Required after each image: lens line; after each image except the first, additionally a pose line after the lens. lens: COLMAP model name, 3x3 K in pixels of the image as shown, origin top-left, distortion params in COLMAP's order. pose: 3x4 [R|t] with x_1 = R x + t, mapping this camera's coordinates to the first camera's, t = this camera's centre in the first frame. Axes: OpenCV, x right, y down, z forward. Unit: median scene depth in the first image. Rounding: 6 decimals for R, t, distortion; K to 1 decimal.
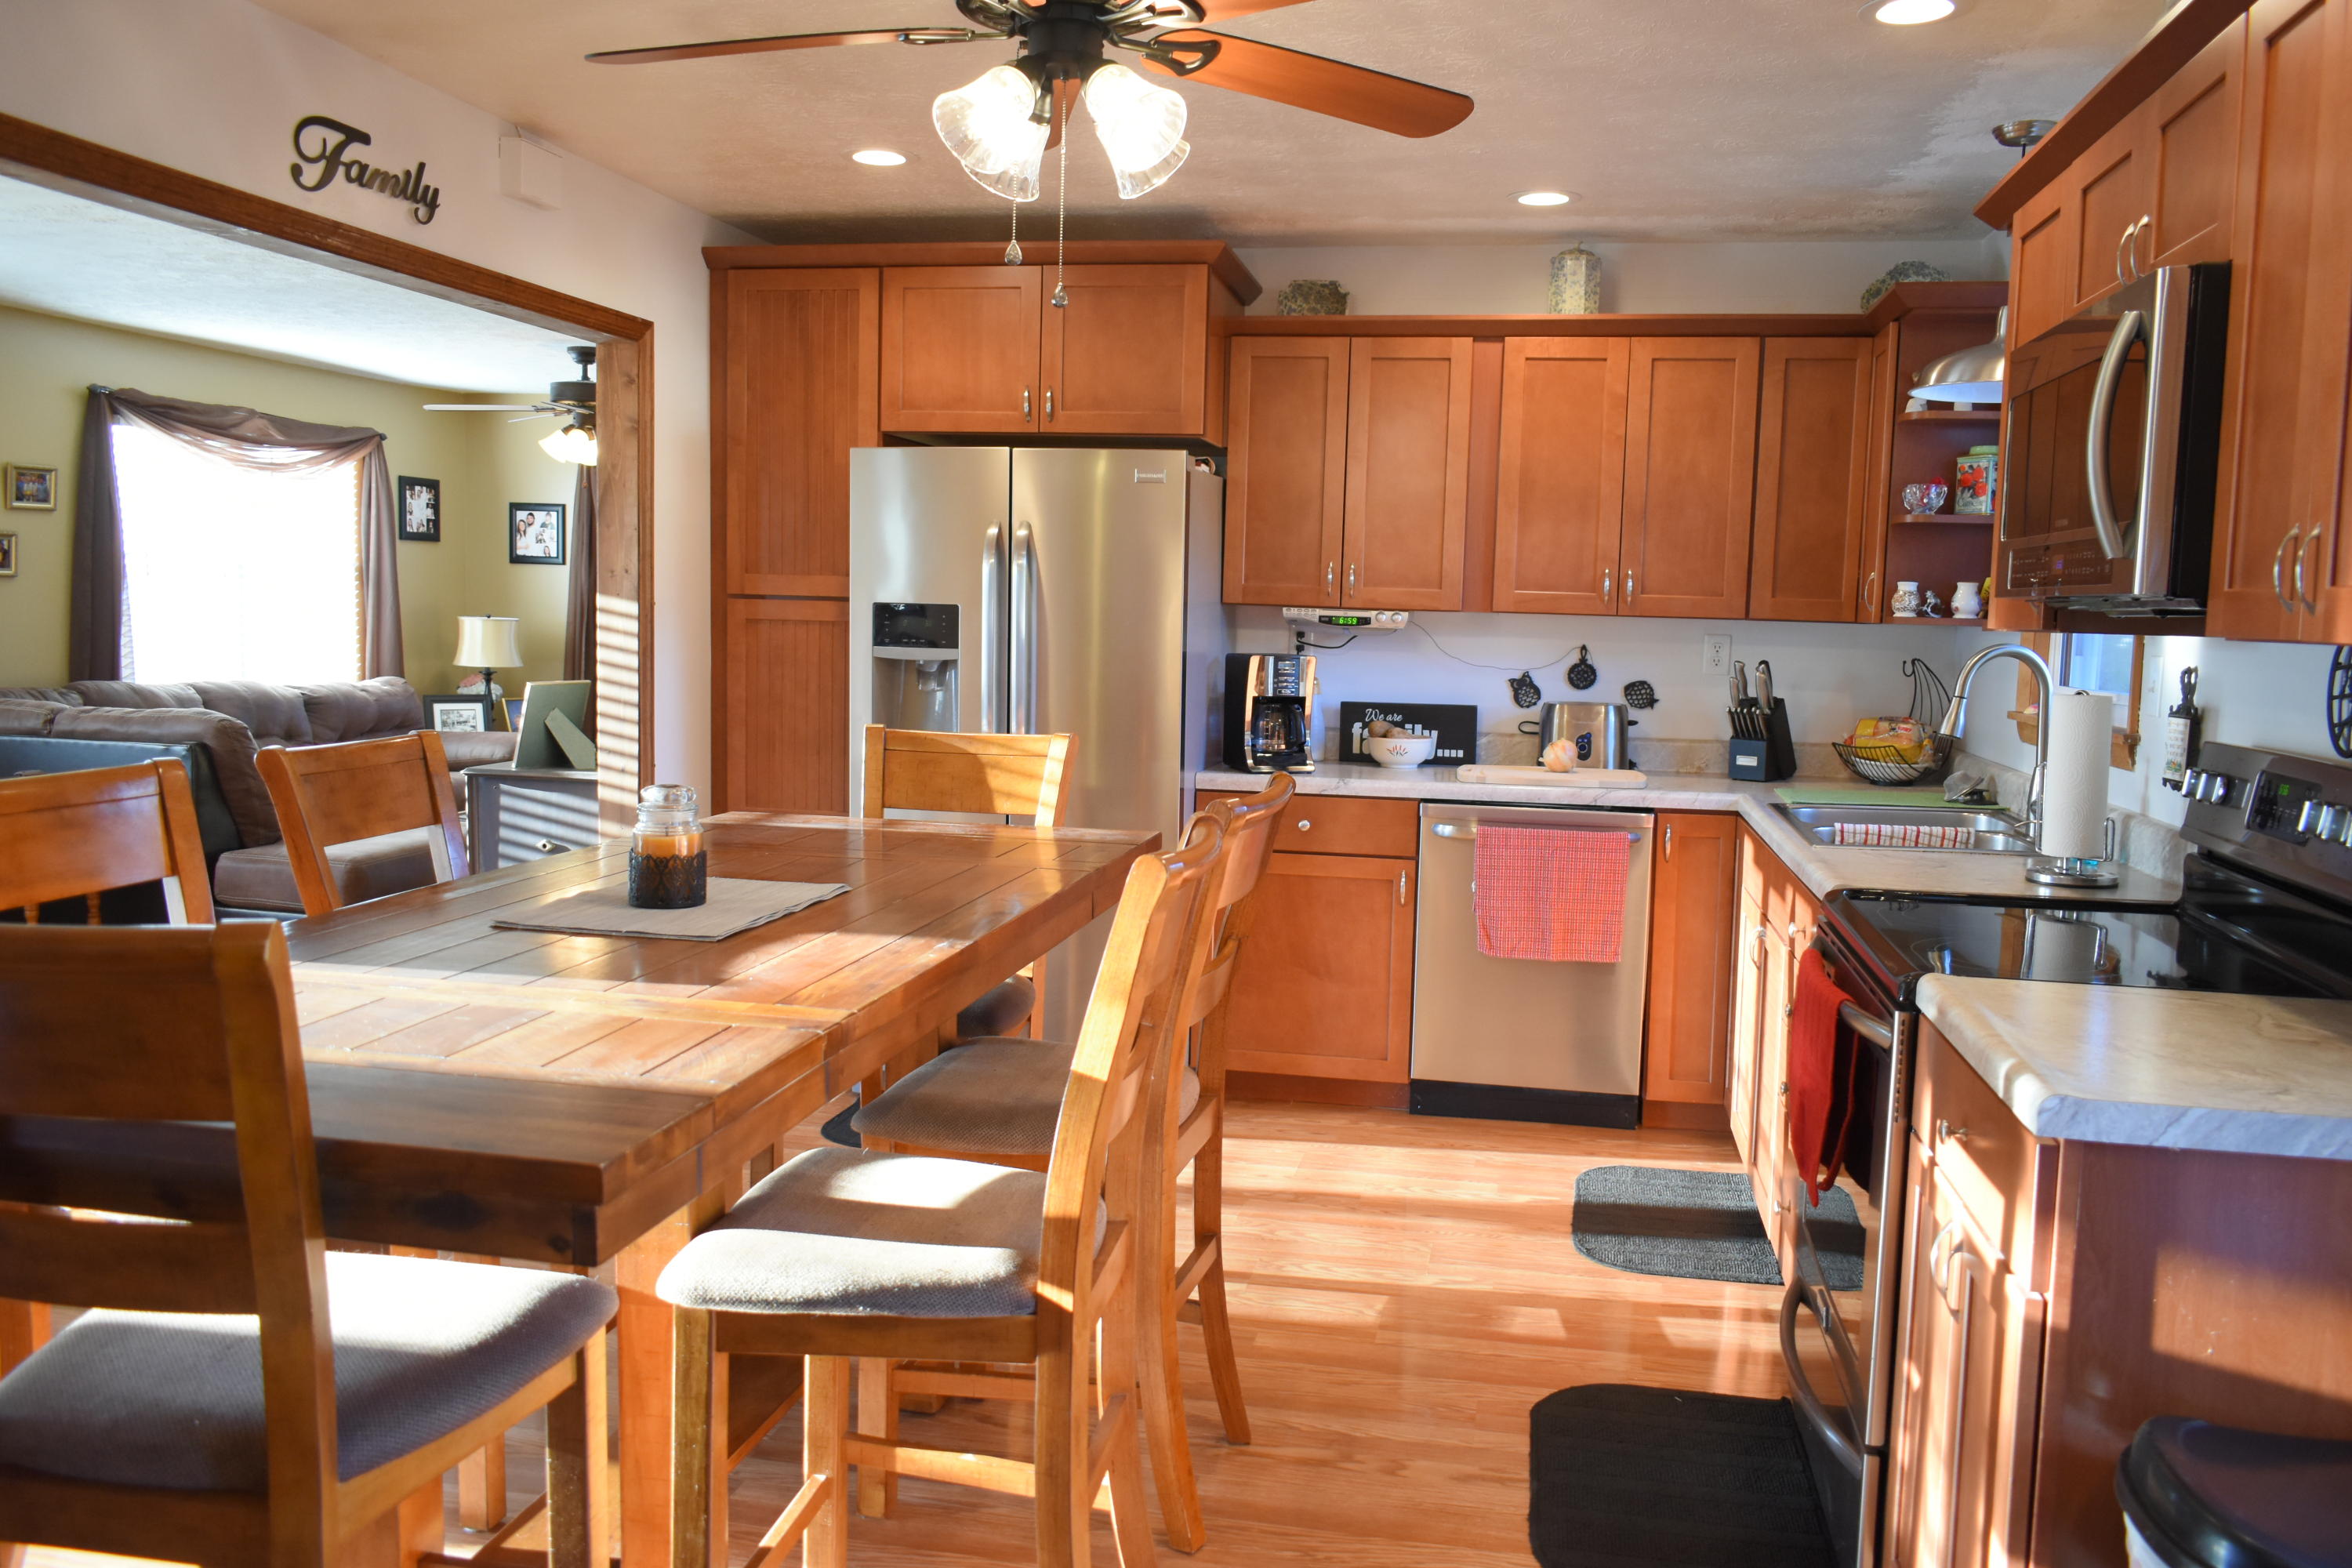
lens RADIAL K [[1794.2, 0, 1186.1], [0, 1794.2, 784.4], [0, 0, 1]] dist [-0.019789, 0.004177]
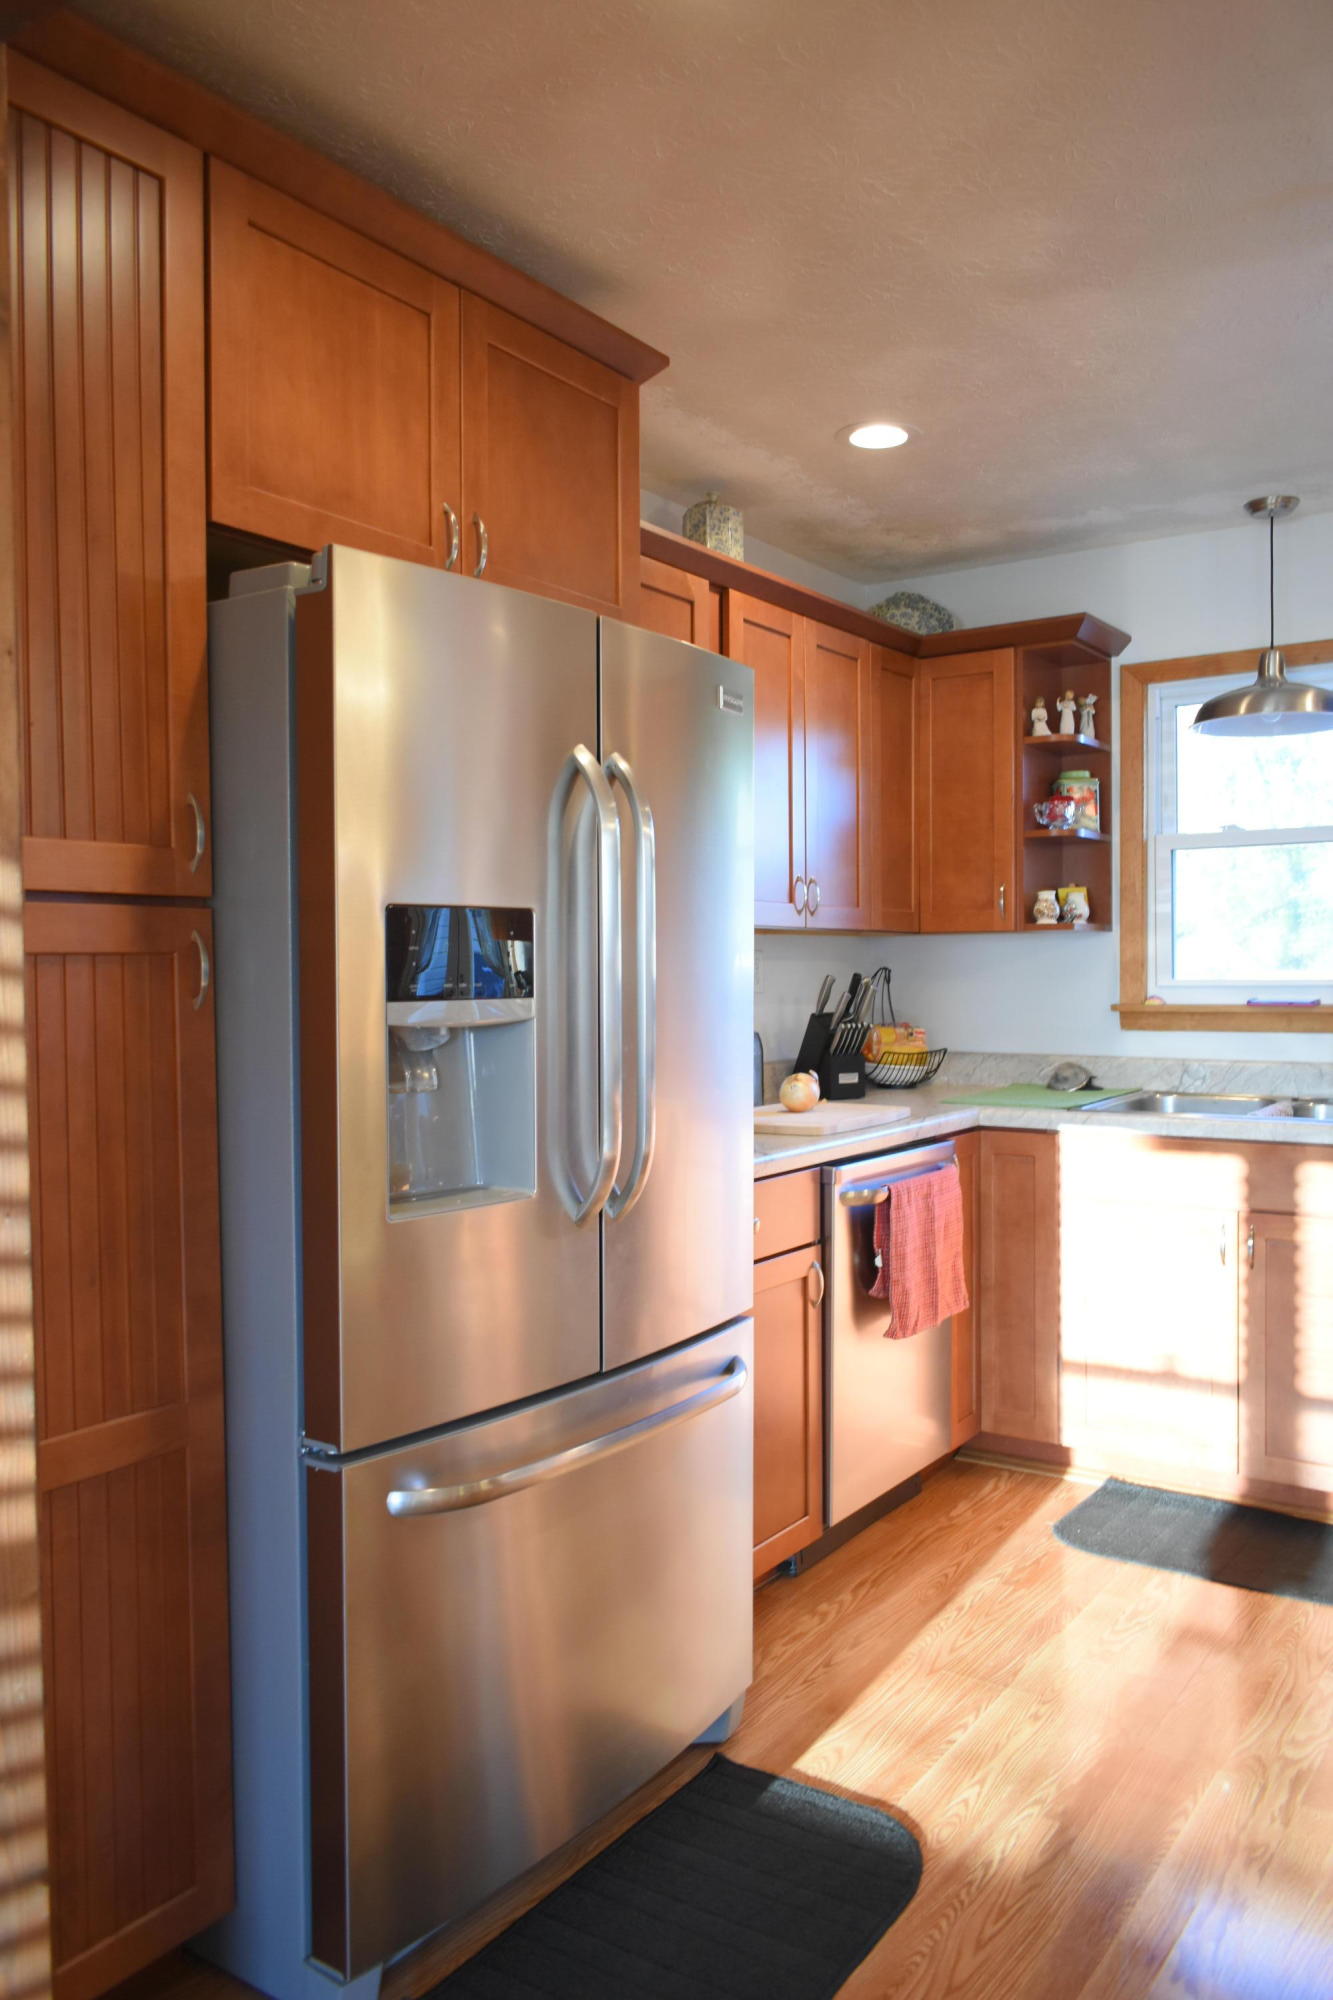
lens RADIAL K [[1533.7, 0, 670.2], [0, 1533.7, 1008.3], [0, 0, 1]] dist [-0.008025, -0.008752]
pose [[0.389823, -0.052749, 0.919378, -0.483061], [0.110077, 0.993869, 0.010349, -0.069900], [-0.914287, 0.097168, 0.393240, 0.766086]]
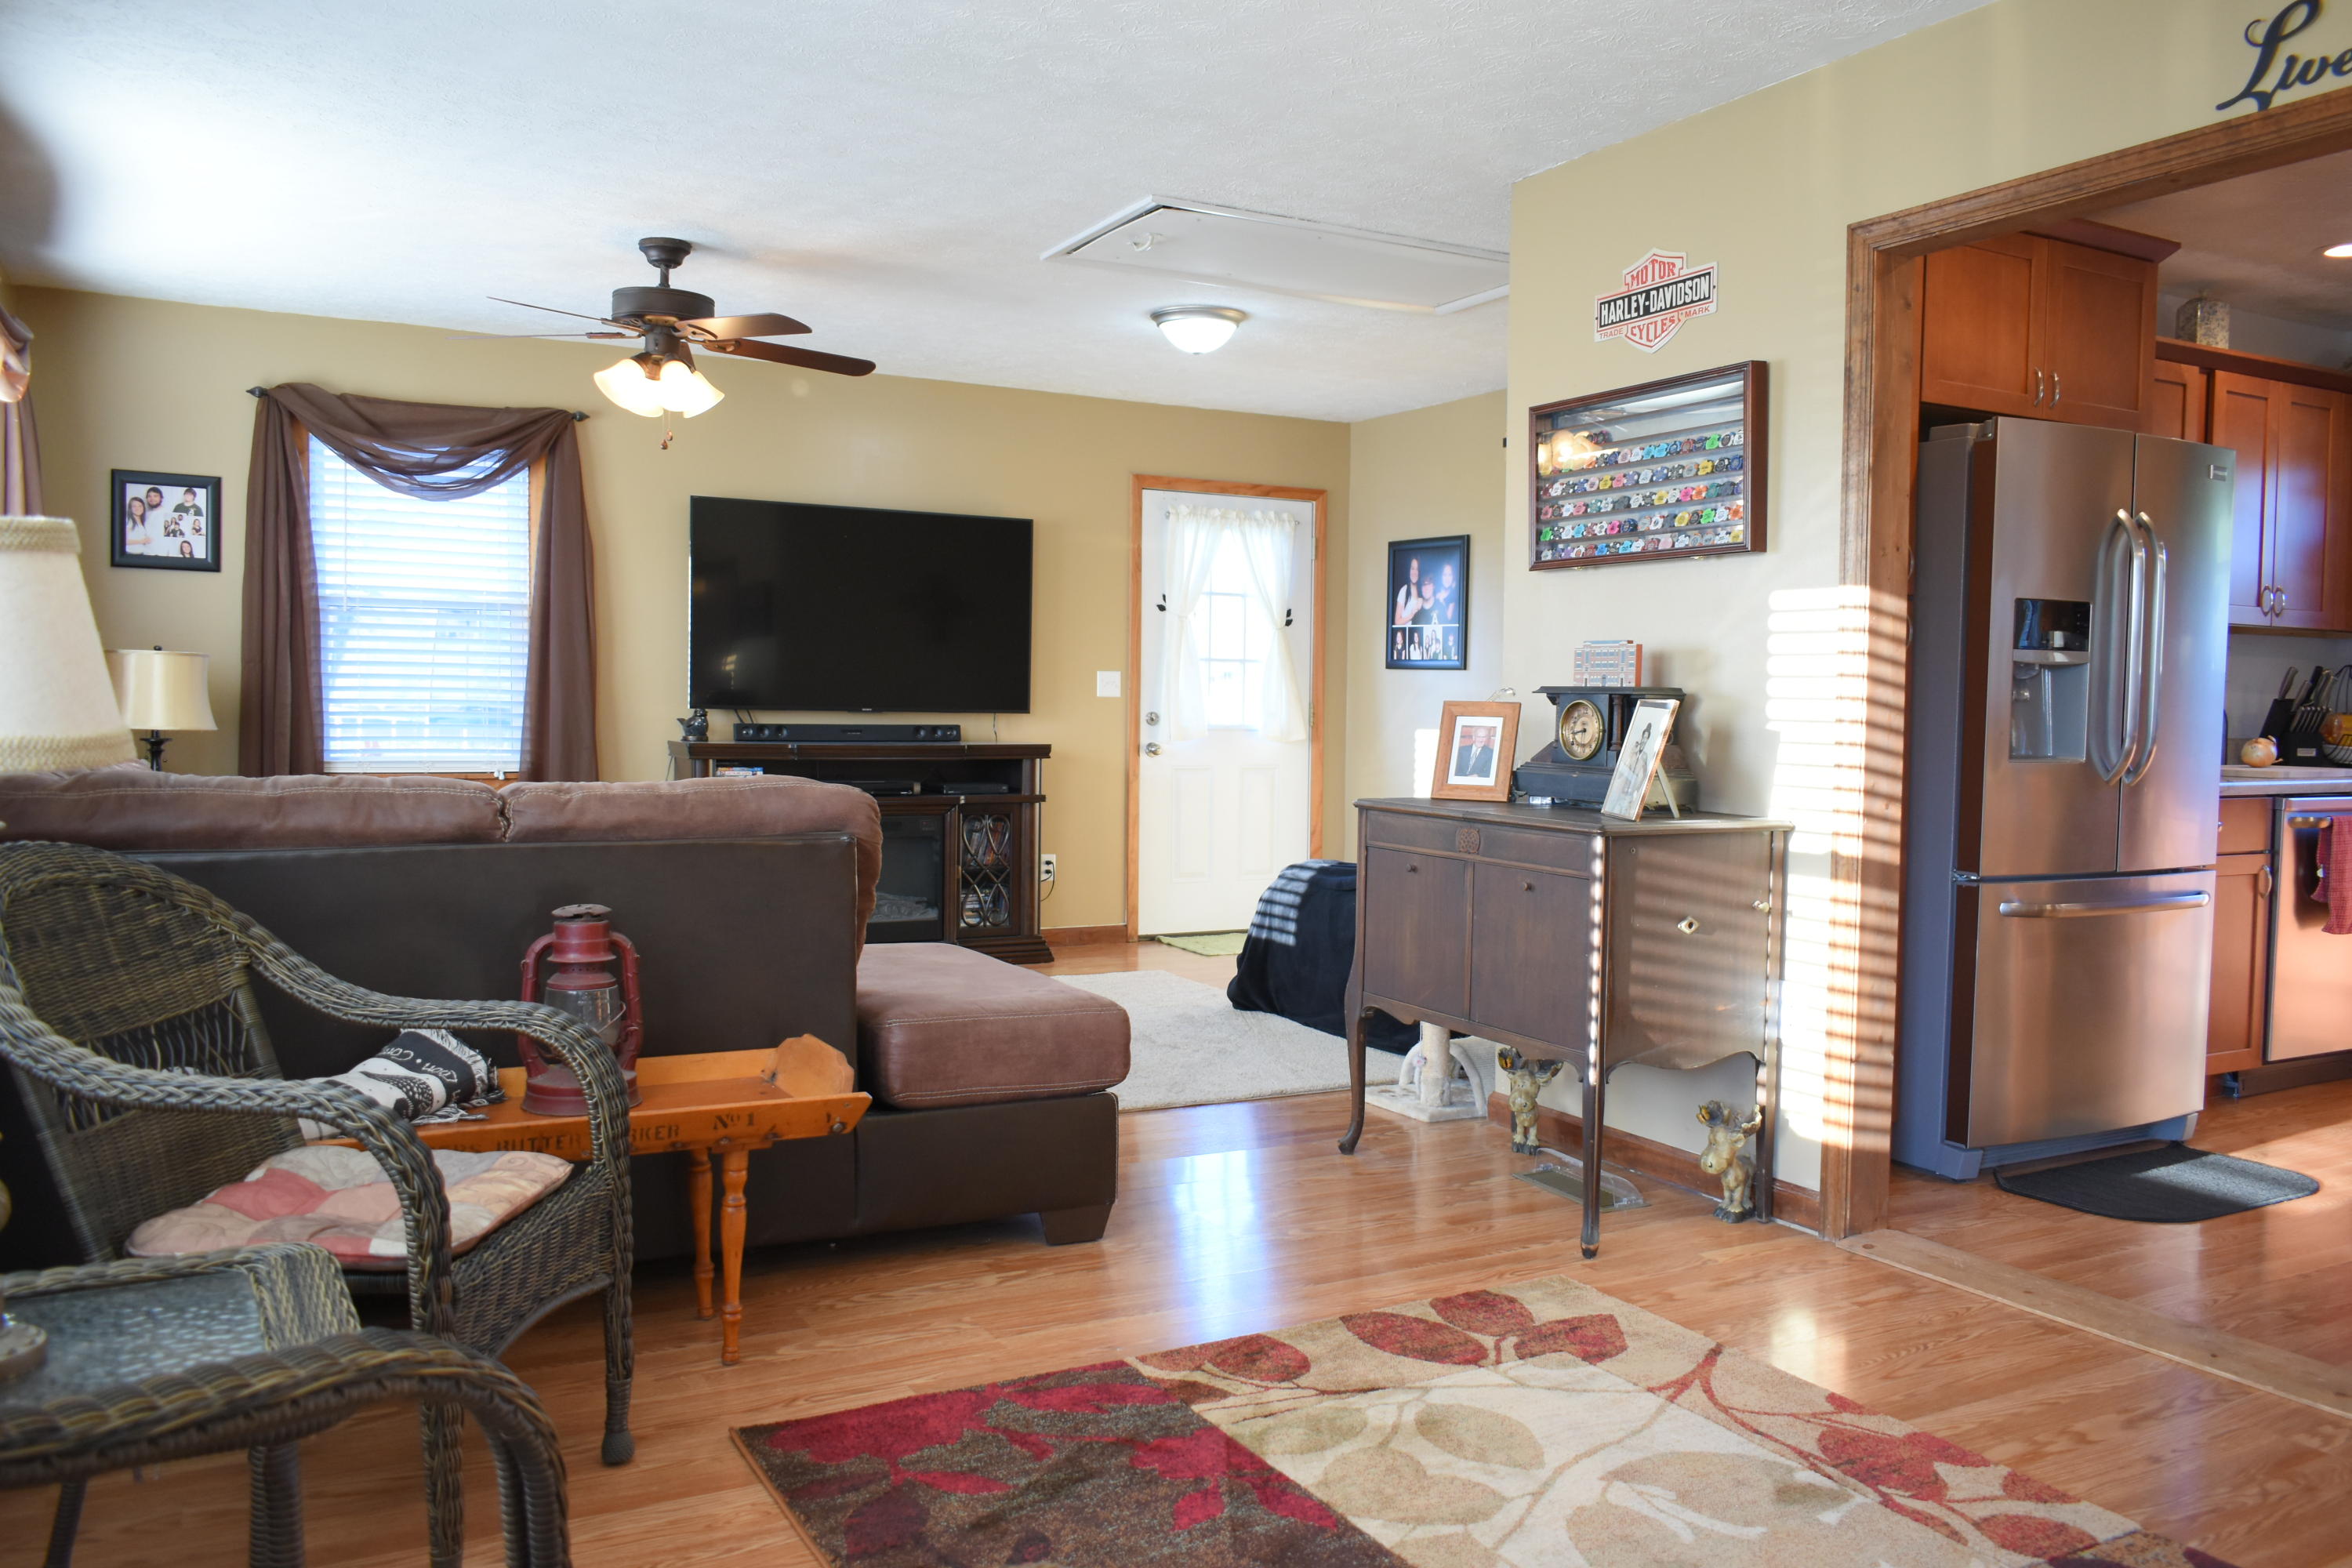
lens RADIAL K [[1794.2, 0, 1186.1], [0, 1794.2, 784.4], [0, 0, 1]] dist [-0.019789, 0.004177]
pose [[0.761308, -0.044659, 0.646850, -1.004323], [0.070082, 0.997448, -0.013617, -0.027731], [-0.644591, 0.055699, 0.762496, 0.590616]]
